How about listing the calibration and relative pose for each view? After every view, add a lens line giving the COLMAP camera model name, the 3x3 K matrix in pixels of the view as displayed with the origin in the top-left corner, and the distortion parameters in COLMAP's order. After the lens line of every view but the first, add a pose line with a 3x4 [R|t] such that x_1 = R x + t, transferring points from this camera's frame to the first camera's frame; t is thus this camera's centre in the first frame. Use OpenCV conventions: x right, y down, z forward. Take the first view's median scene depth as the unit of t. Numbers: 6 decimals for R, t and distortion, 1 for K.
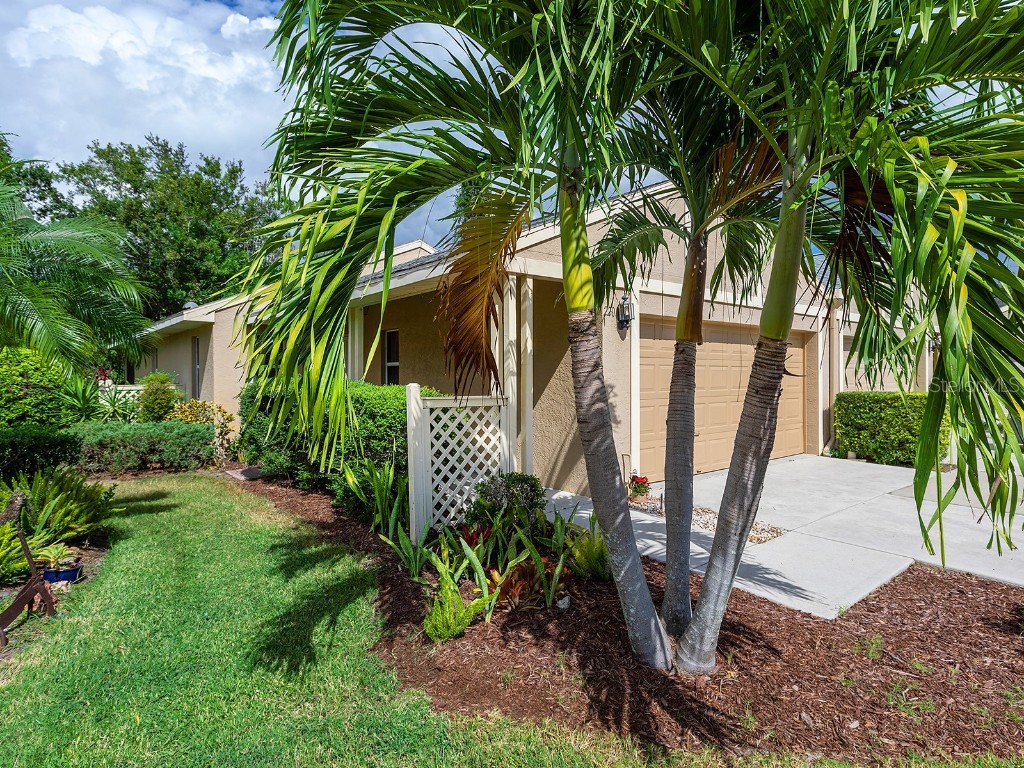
lens RADIAL K [[525.0, 0, 511.2], [0, 525.0, 376.8], [0, 0, 1]] dist [-0.001399, -0.001690]
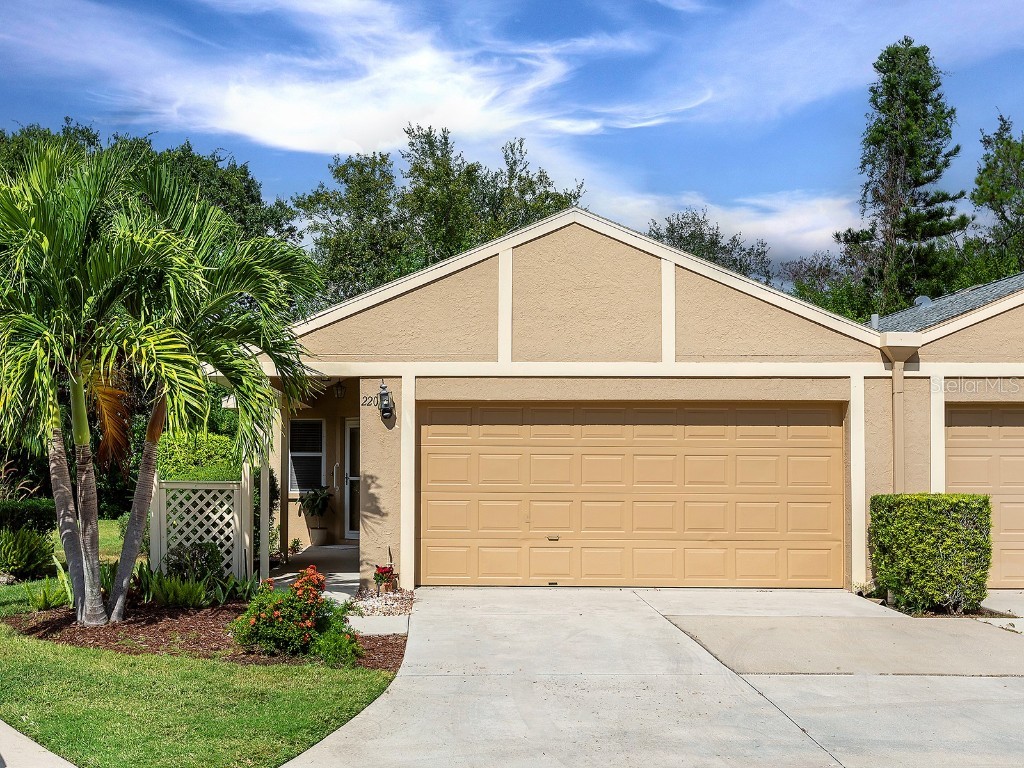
lens RADIAL K [[976.8, 0, 511.7], [0, 976.8, 386.8], [0, 0, 1]] dist [0.009243, 0.000000]
pose [[0.782433, -0.005289, -0.622712, 1.887812], [-0.013162, 0.999600, -0.025028, -0.134007], [0.622596, 0.027779, 0.782050, -0.356914]]
